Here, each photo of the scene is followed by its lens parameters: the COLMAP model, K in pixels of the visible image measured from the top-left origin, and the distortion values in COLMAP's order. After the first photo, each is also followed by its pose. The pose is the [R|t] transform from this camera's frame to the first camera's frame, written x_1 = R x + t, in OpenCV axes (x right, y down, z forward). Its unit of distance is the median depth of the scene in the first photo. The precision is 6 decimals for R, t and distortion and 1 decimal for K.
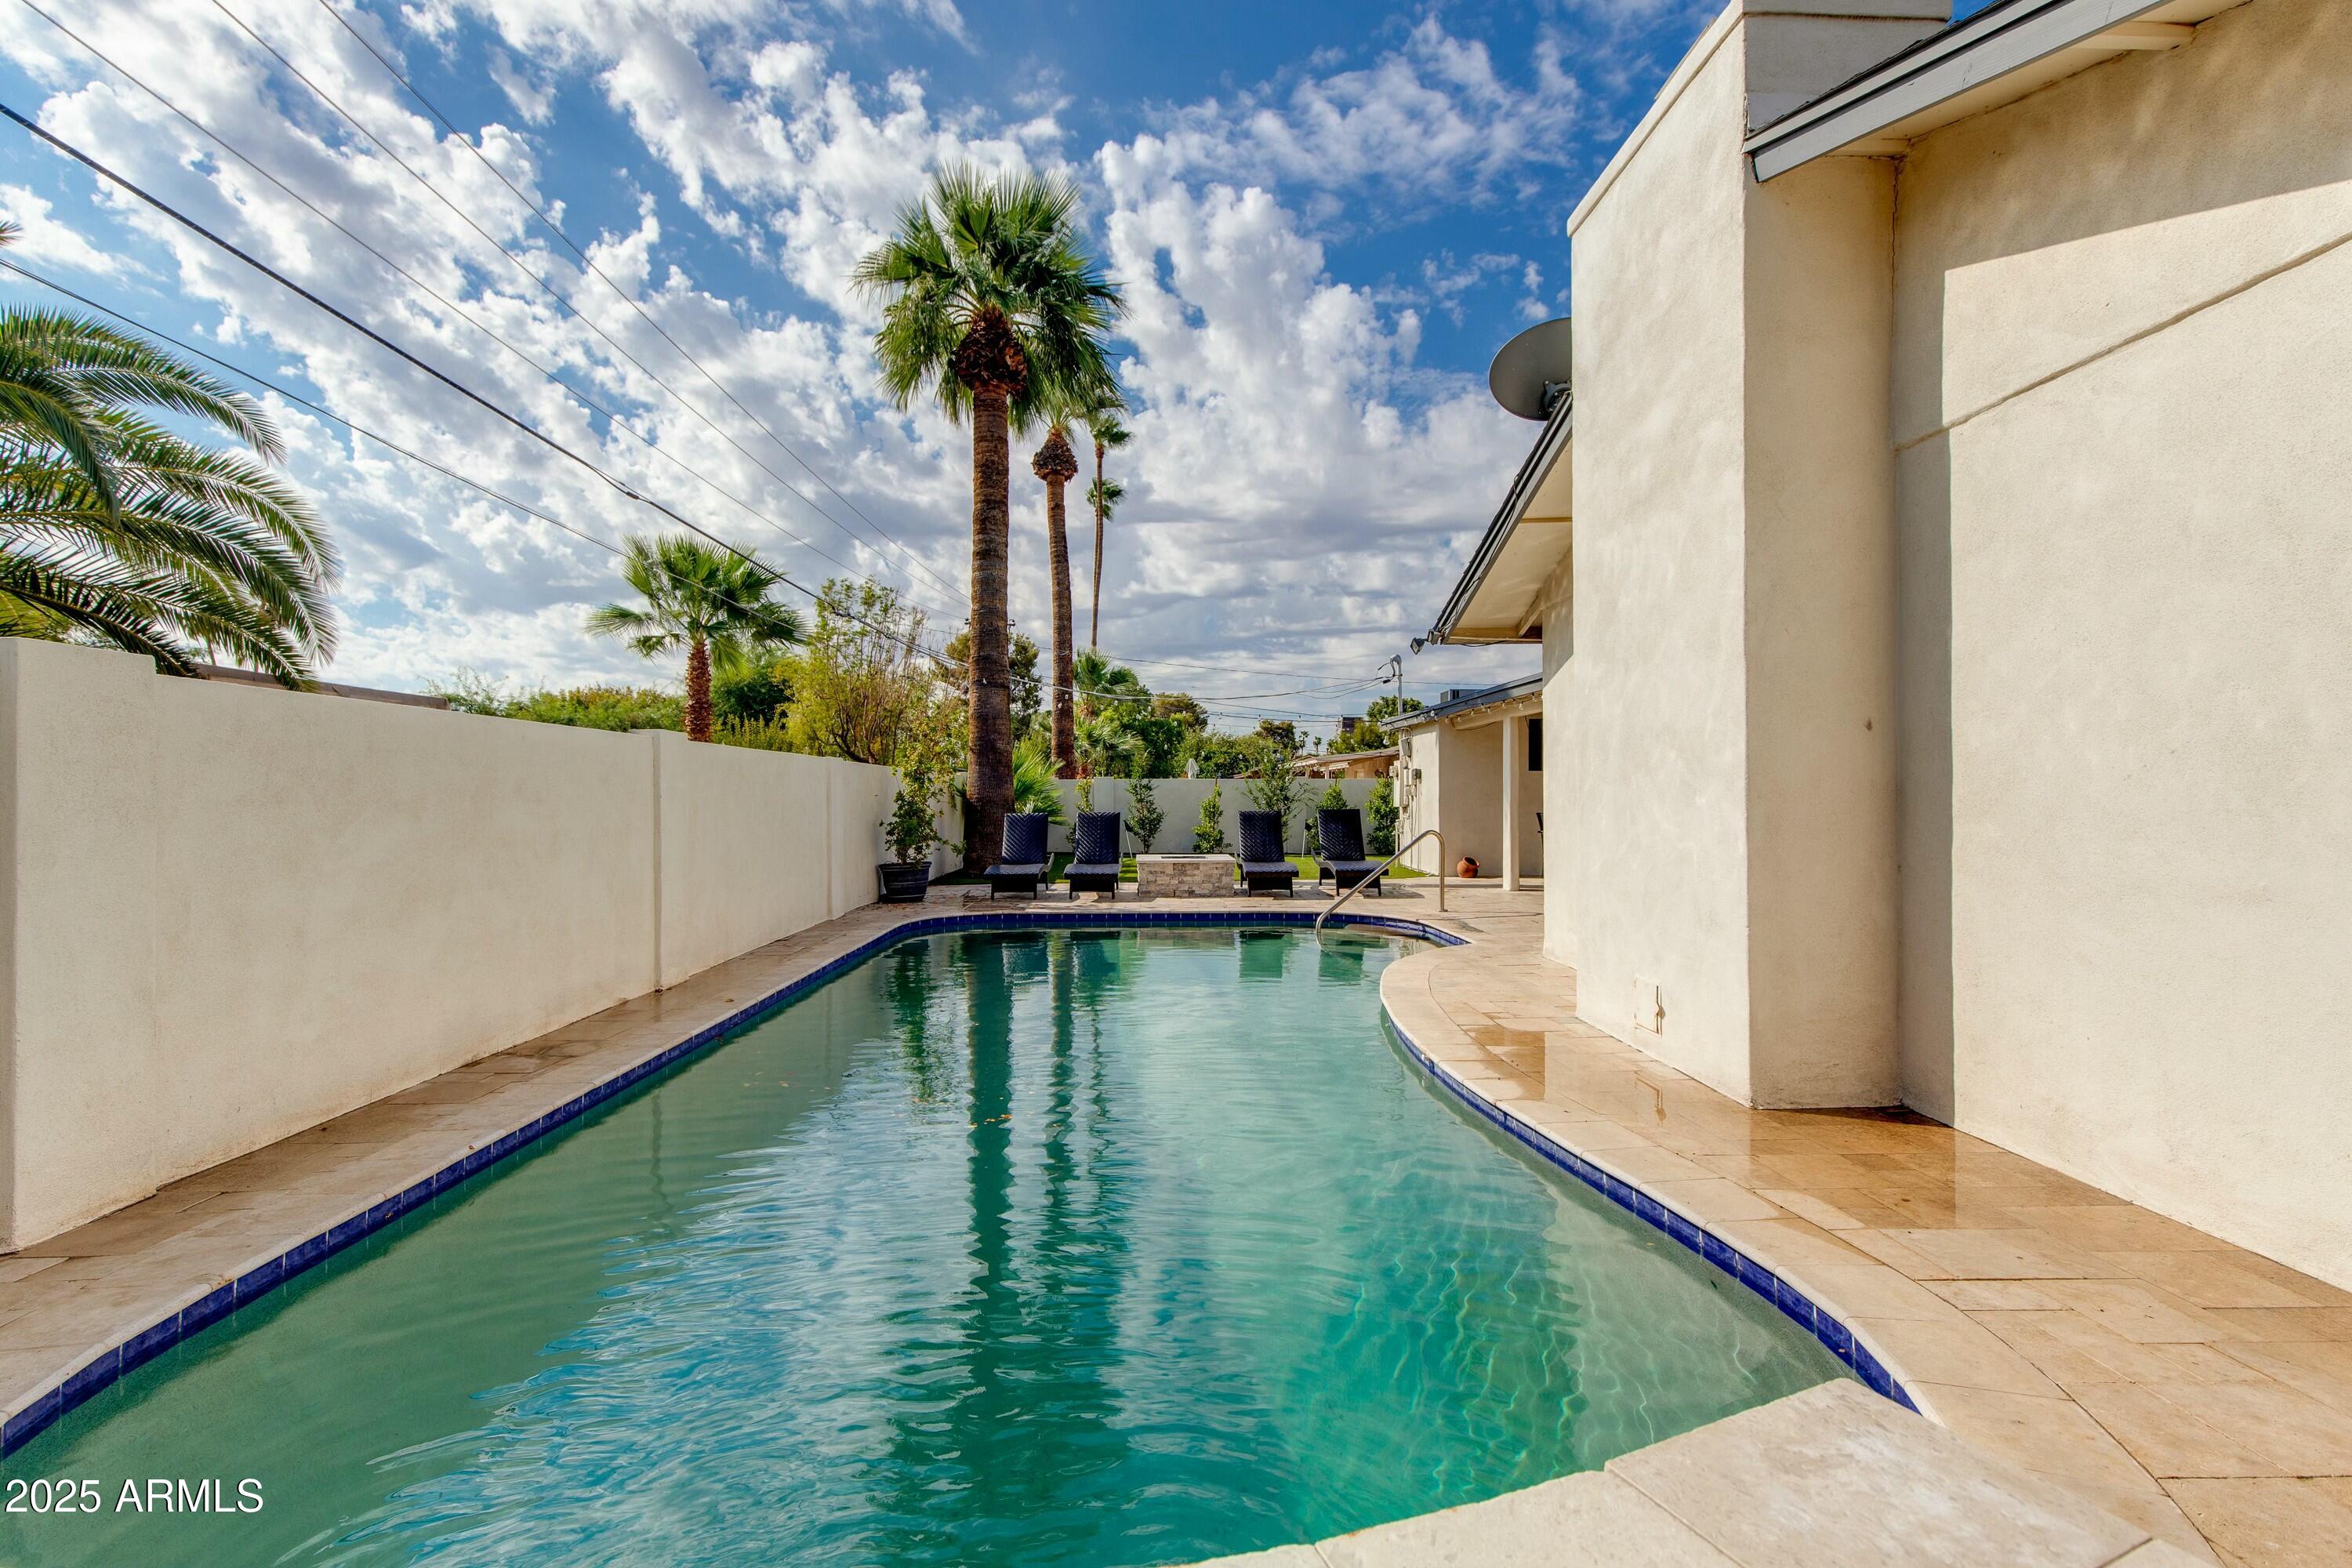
lens RADIAL K [[1074.5, 0, 1179.7], [0, 1074.5, 789.1], [0, 0, 1]] dist [0.005225, -0.001411]
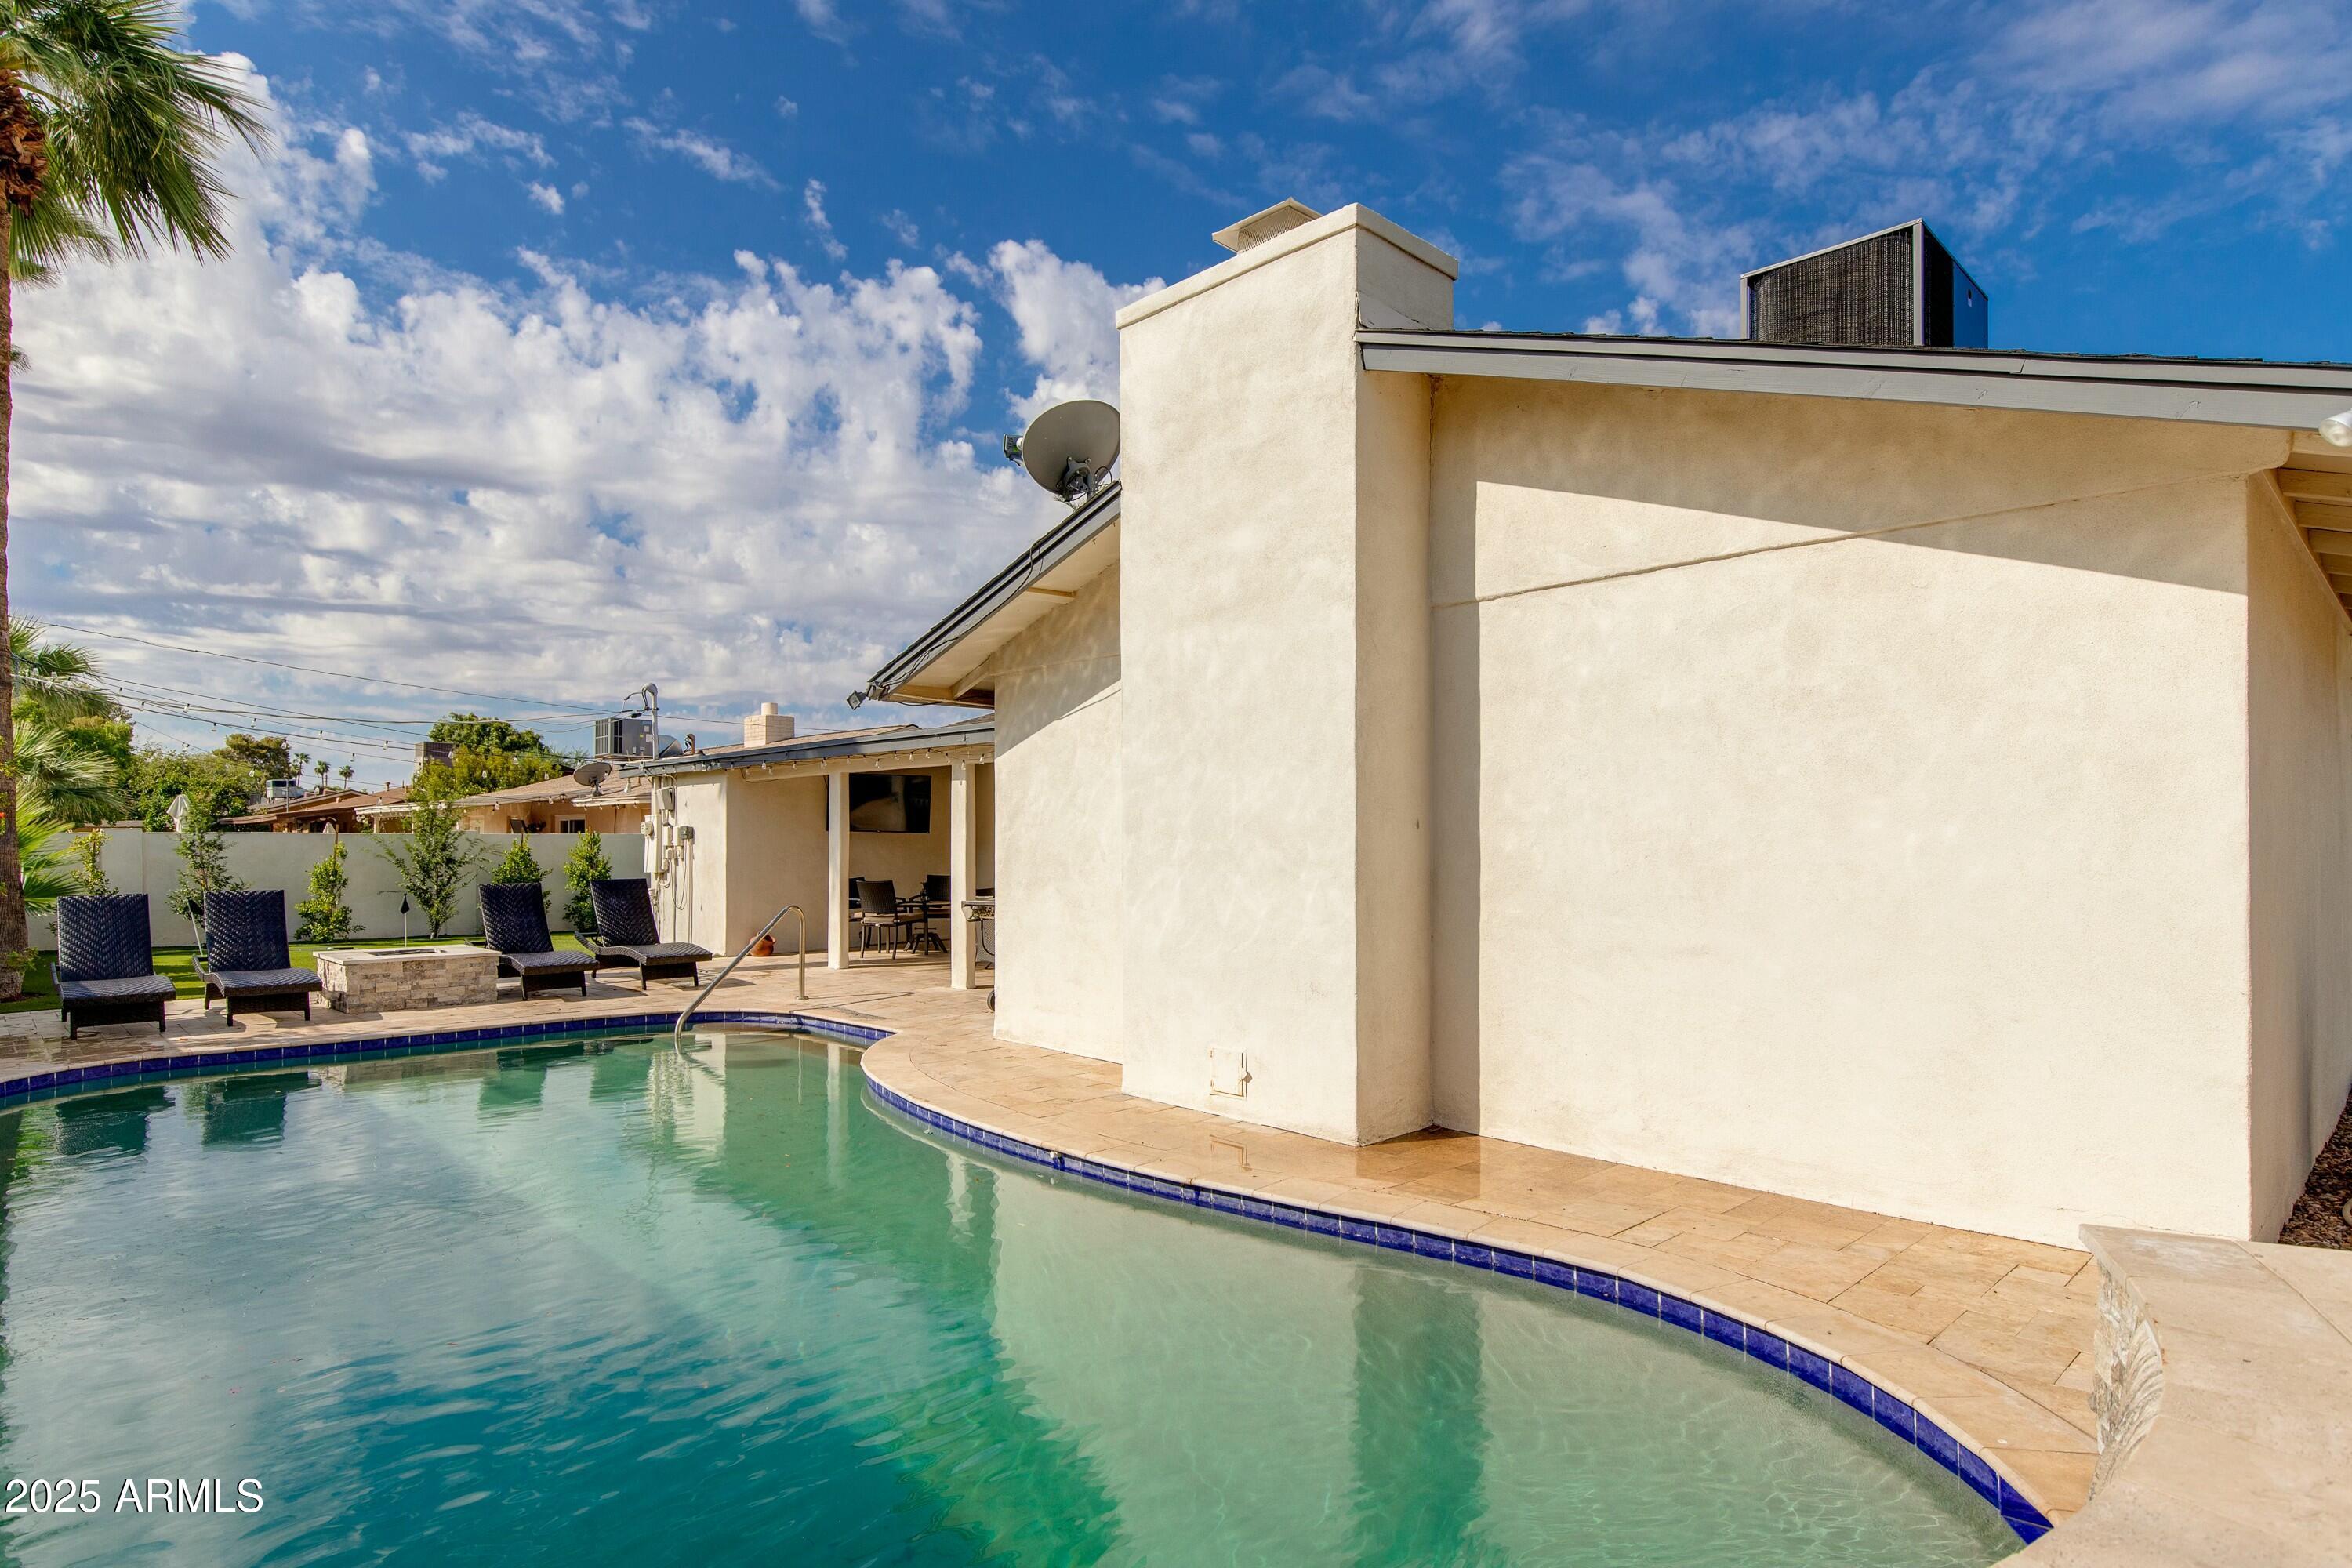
lens RADIAL K [[1312.7, 0, 1163.3], [0, 1312.7, 824.5], [0, 0, 1]] dist [0.022196, -0.000410]
pose [[0.739897, 0.011294, 0.672625, -0.220950], [-0.006425, 0.999932, -0.009722, -0.015629], [-0.672690, 0.002871, 0.739919, 0.025541]]
